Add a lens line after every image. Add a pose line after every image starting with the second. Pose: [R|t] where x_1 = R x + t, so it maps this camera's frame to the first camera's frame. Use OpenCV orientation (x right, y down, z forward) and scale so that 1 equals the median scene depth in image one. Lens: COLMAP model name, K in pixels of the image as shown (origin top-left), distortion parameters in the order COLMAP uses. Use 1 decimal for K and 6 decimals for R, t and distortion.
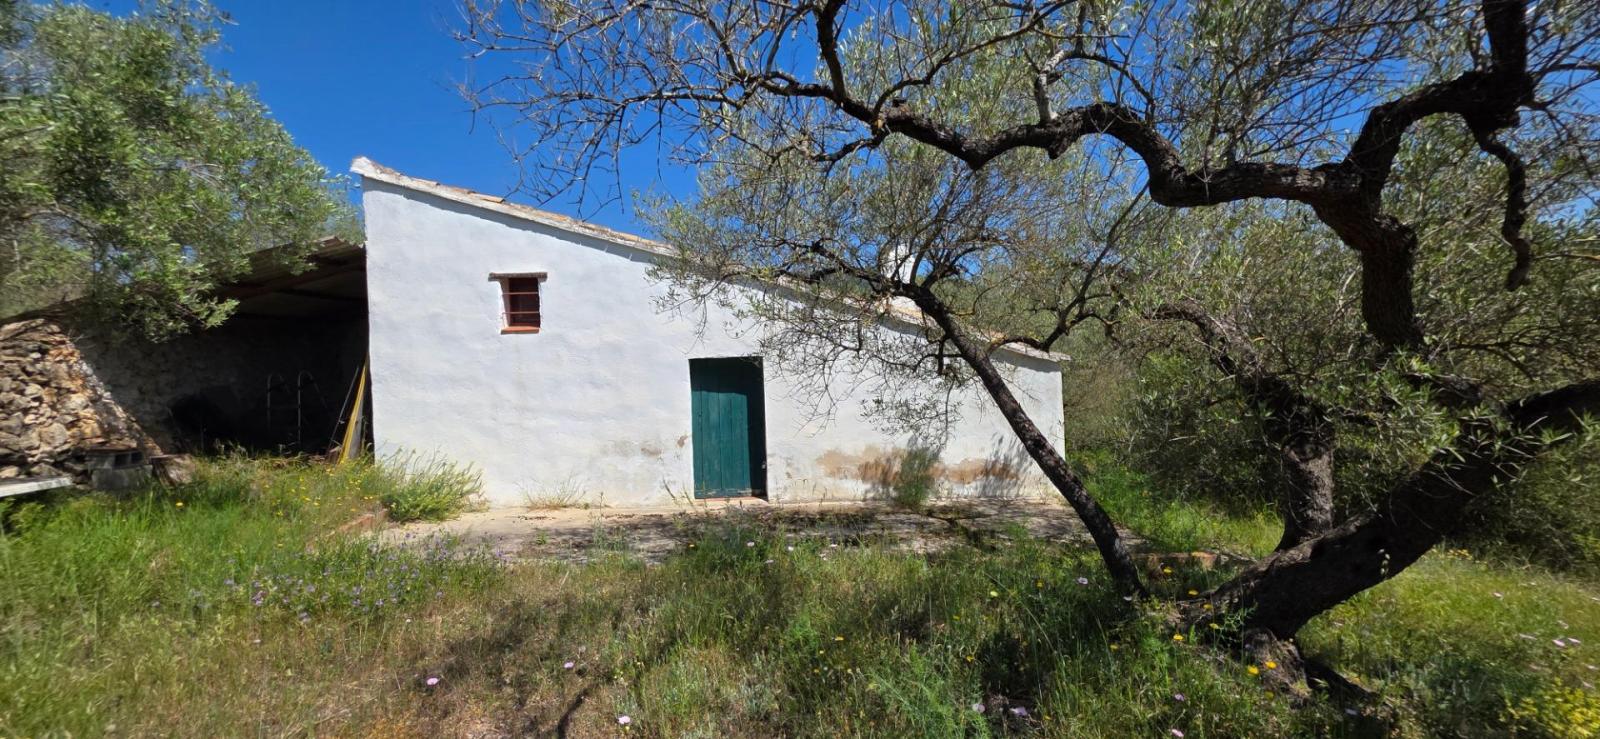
lens RADIAL K [[635.3, 0, 800.0], [0, 635.3, 369.5], [0, 0, 1]] dist [0.001093, 0.000186]
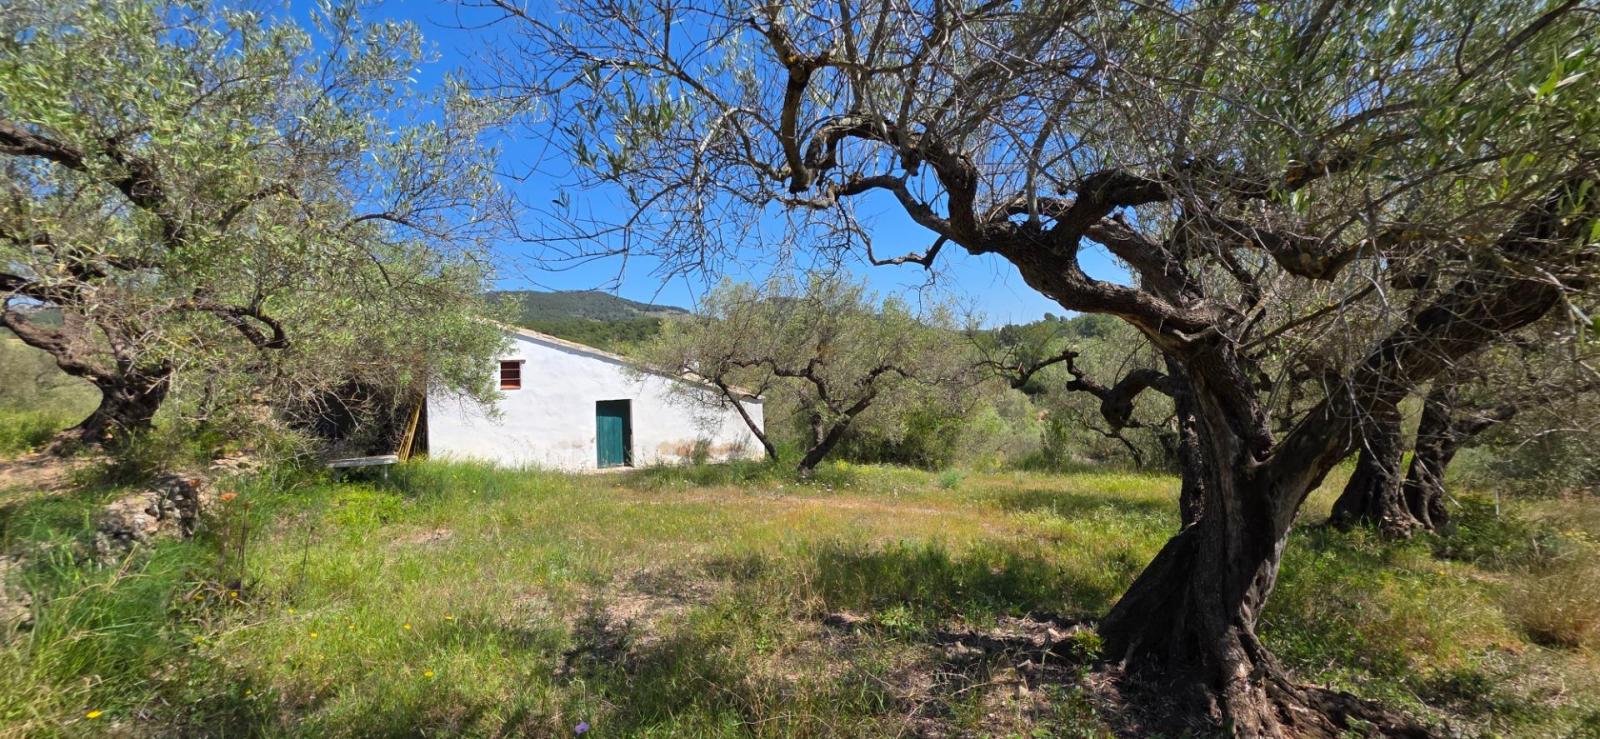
lens RADIAL K [[635.3, 0, 800.0], [0, 635.3, 369.5], [0, 0, 1]] dist [0.001093, 0.000186]
pose [[0.903963, 0.001343, 0.427608, -0.471175], [0.015266, 0.999256, -0.035411, -0.035365], [-0.427337, 0.038539, 0.903271, -1.195847]]
